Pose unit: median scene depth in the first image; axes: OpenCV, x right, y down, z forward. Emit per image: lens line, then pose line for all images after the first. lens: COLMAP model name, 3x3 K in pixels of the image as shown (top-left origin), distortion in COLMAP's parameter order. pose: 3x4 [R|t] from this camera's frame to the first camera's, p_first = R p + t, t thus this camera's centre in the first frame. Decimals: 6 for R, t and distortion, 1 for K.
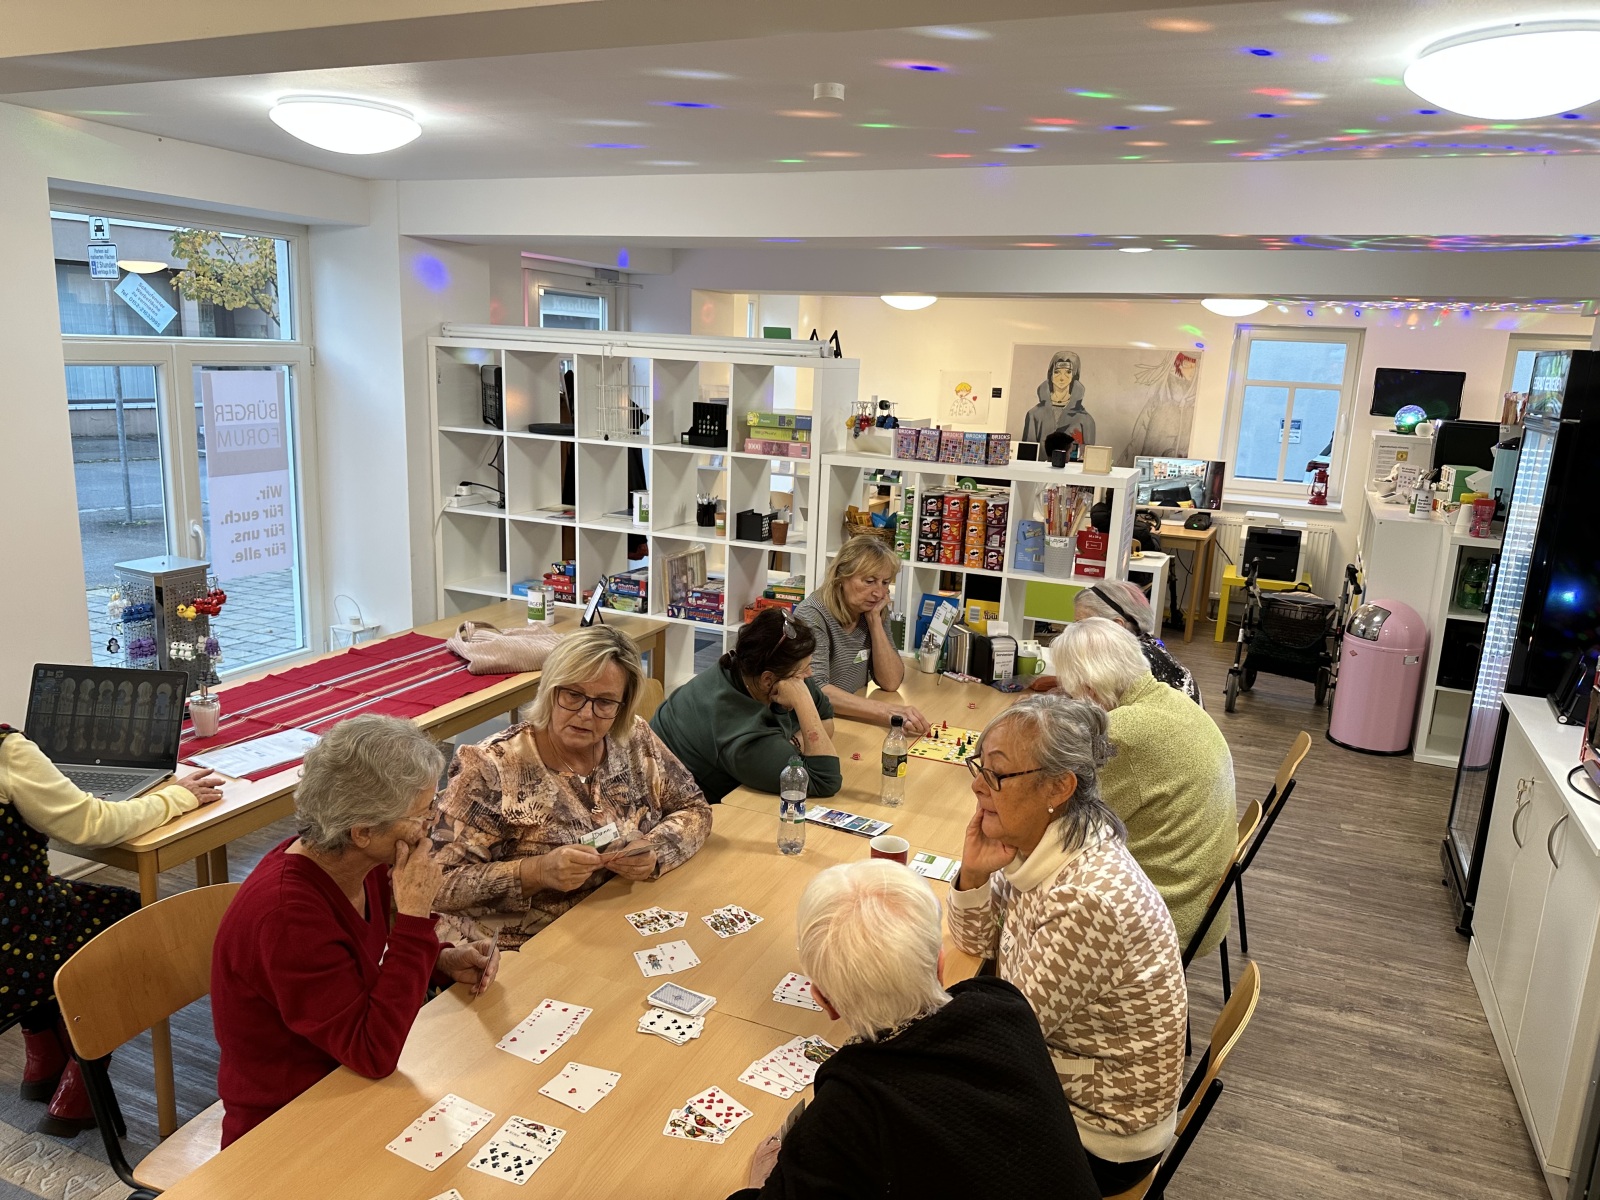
lens RADIAL K [[1127.9, 0, 801.3], [0, 1127.9, 584.8], [0, 0, 1]] dist [0.028651, -0.046567]
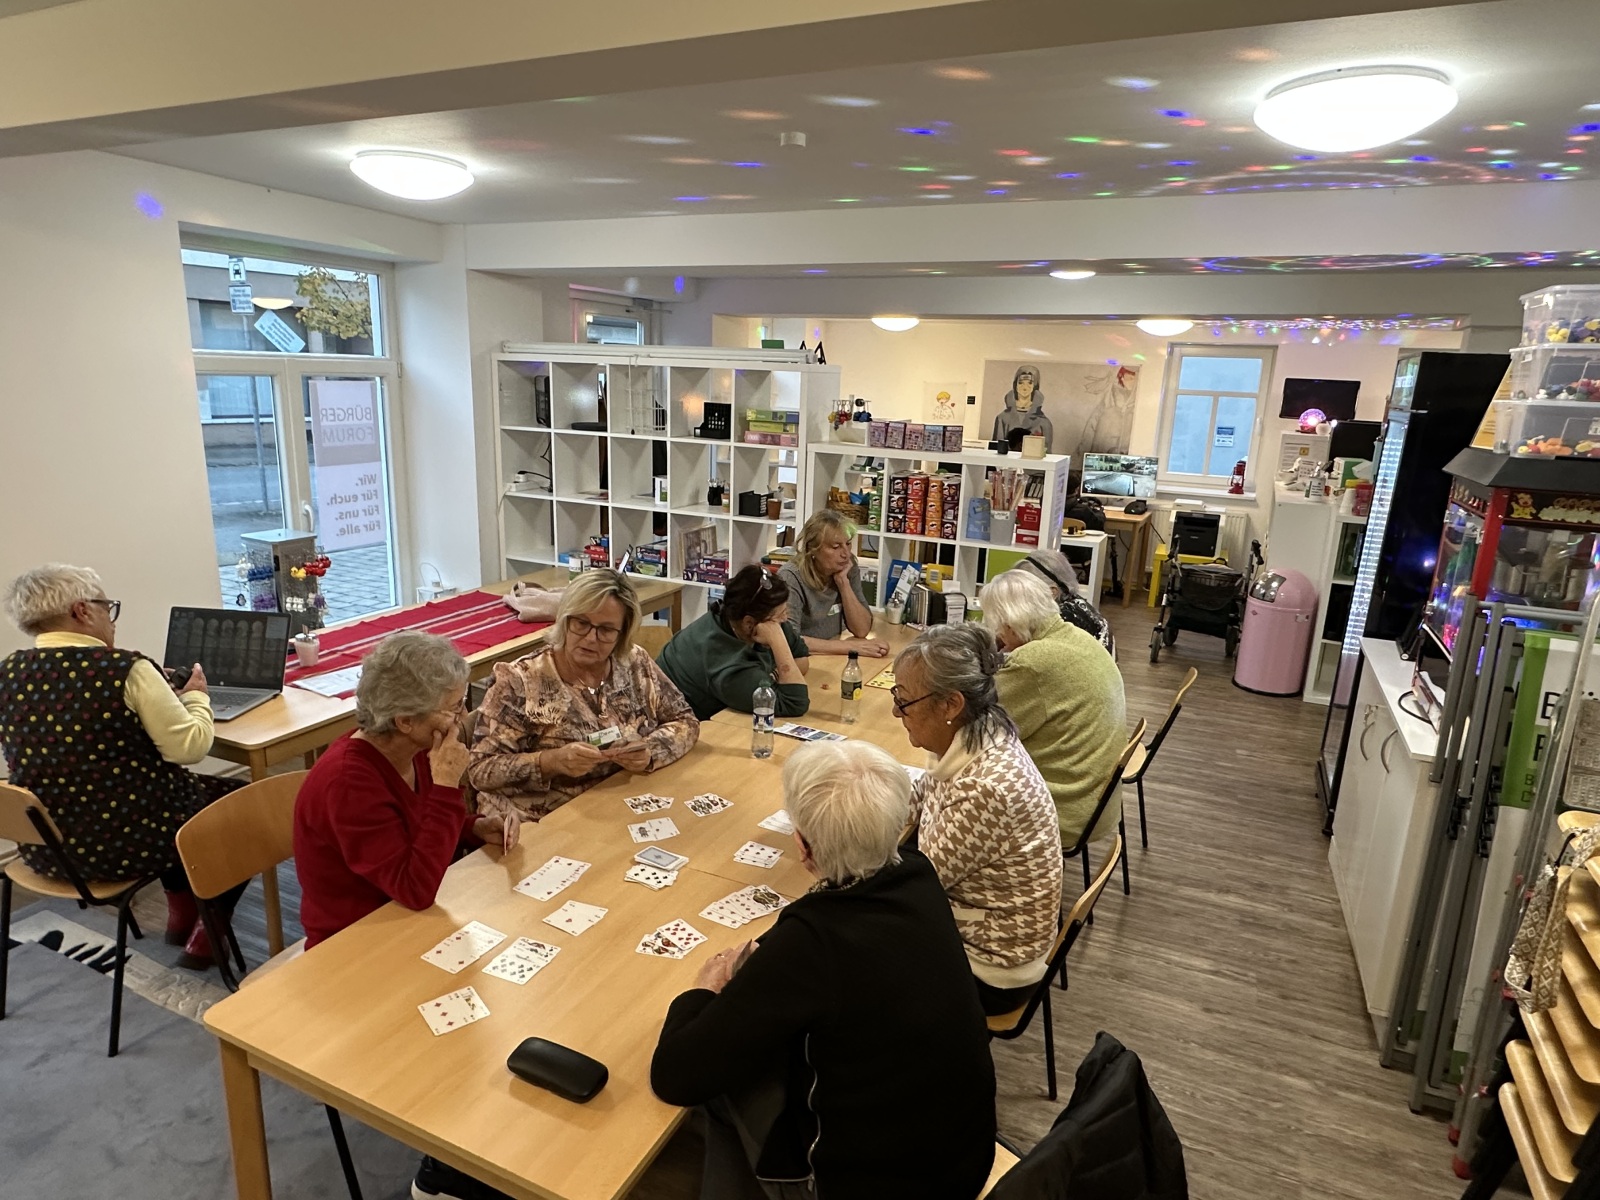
lens RADIAL K [[940.5, 0, 796.9], [0, 940.5, 607.5], [0, 0, 1]] dist [-0.022962, 0.009917]
pose [[0.999640, 0.001259, -0.026813, 0.033658], [-0.000183, 0.999197, 0.040073, 0.019478], [0.026842, -0.040054, 0.998837, -0.016077]]
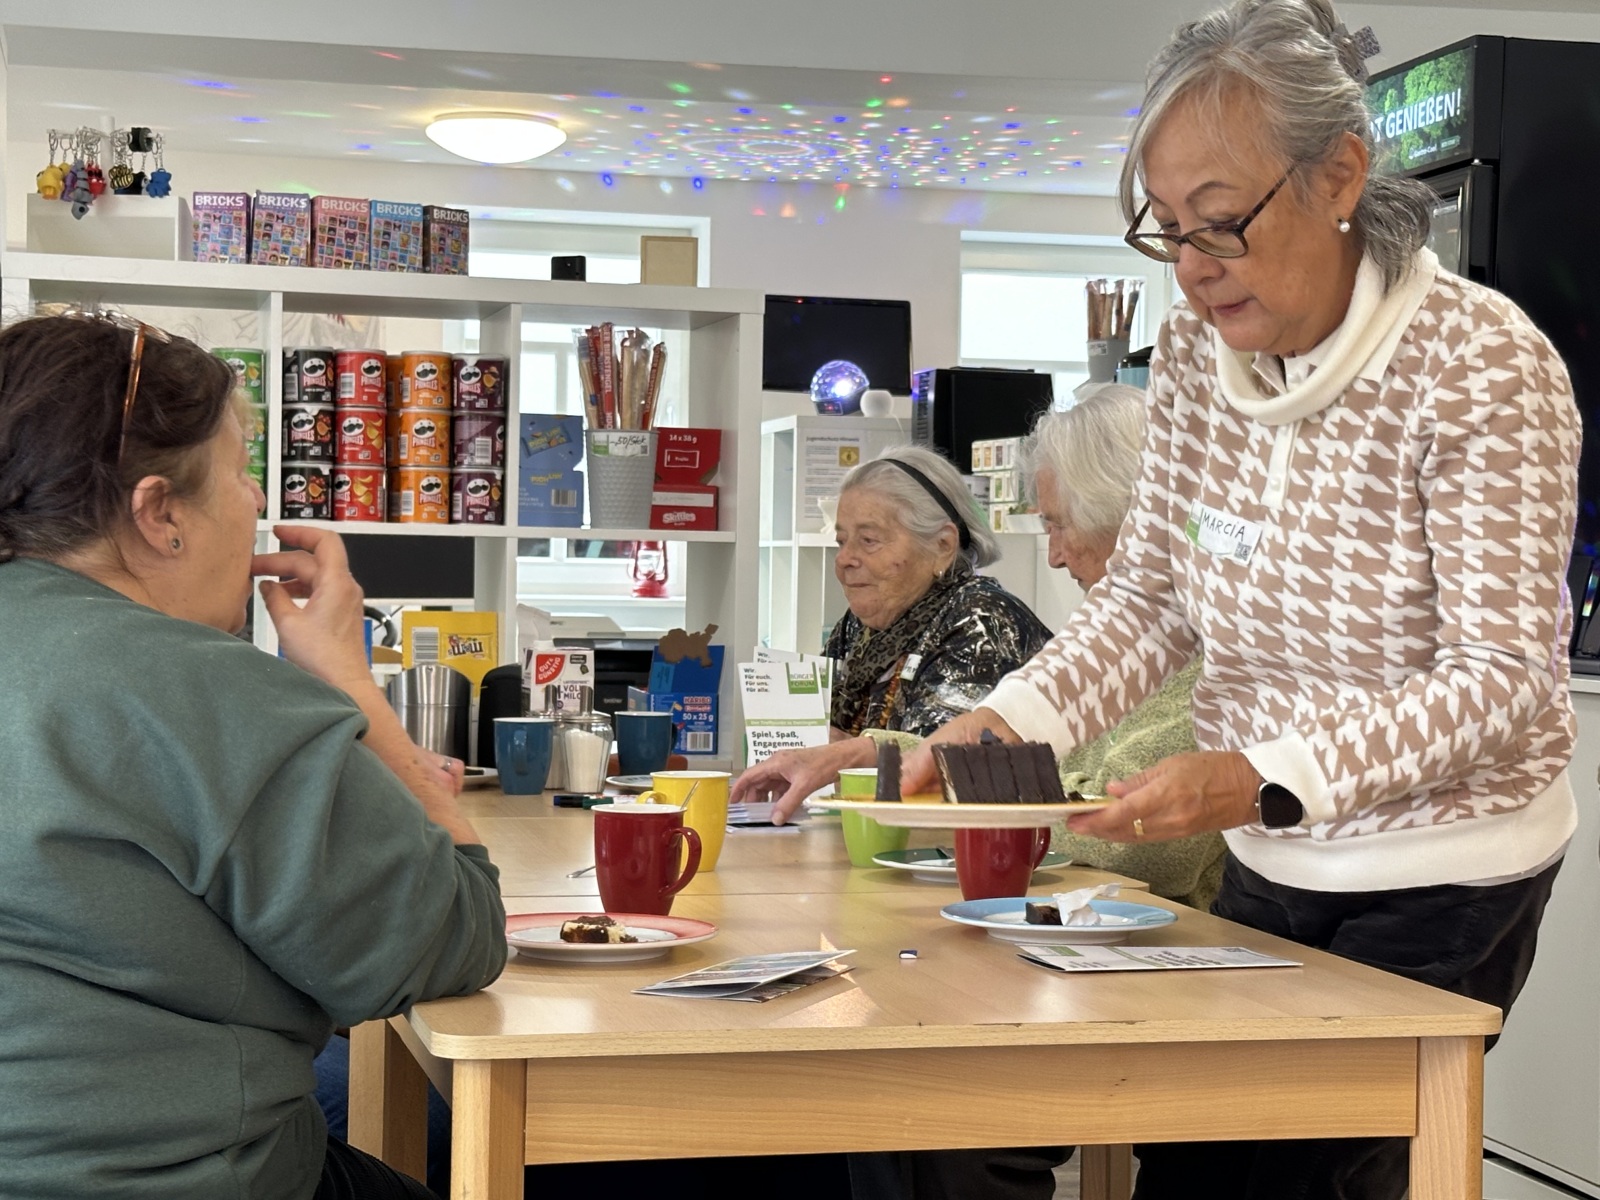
lens RADIAL K [[2868.8, 0, 819.4], [0, 2868.8, 593.1], [0, 0, 1]] dist [0.186226, 0.000000]
pose [[0.801530, -0.036190, 0.596859, -0.351902], [0.136548, 0.982870, -0.123777, 0.155470], [-0.582155, 0.180711, 0.792741, 0.085859]]
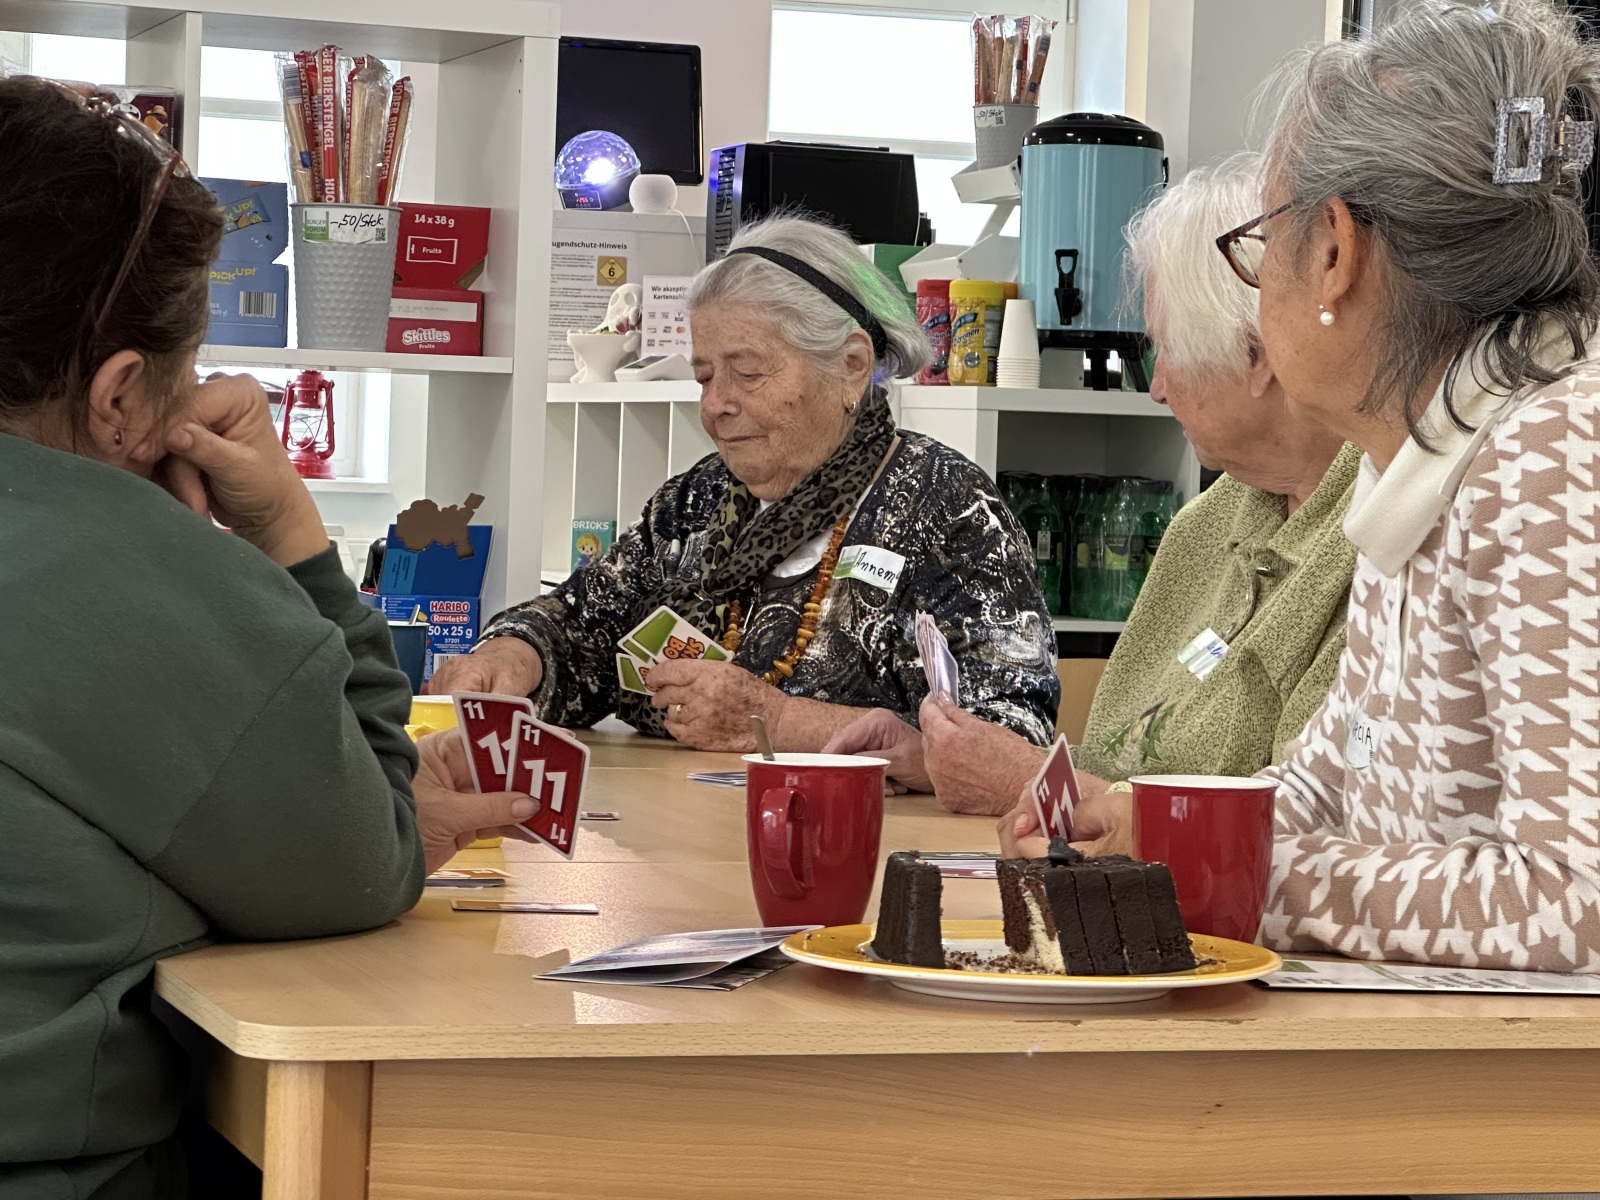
lens RADIAL K [[4254.9, 0, 767.1], [0, 4254.9, 505.1], [0, 0, 1]] dist [0.234677, 0.000000]
pose [[0.762485, -0.025073, 0.646520, -0.387252], [0.128433, 0.985229, -0.113261, 0.163392], [-0.634131, 0.169394, 0.754443, 0.097807]]
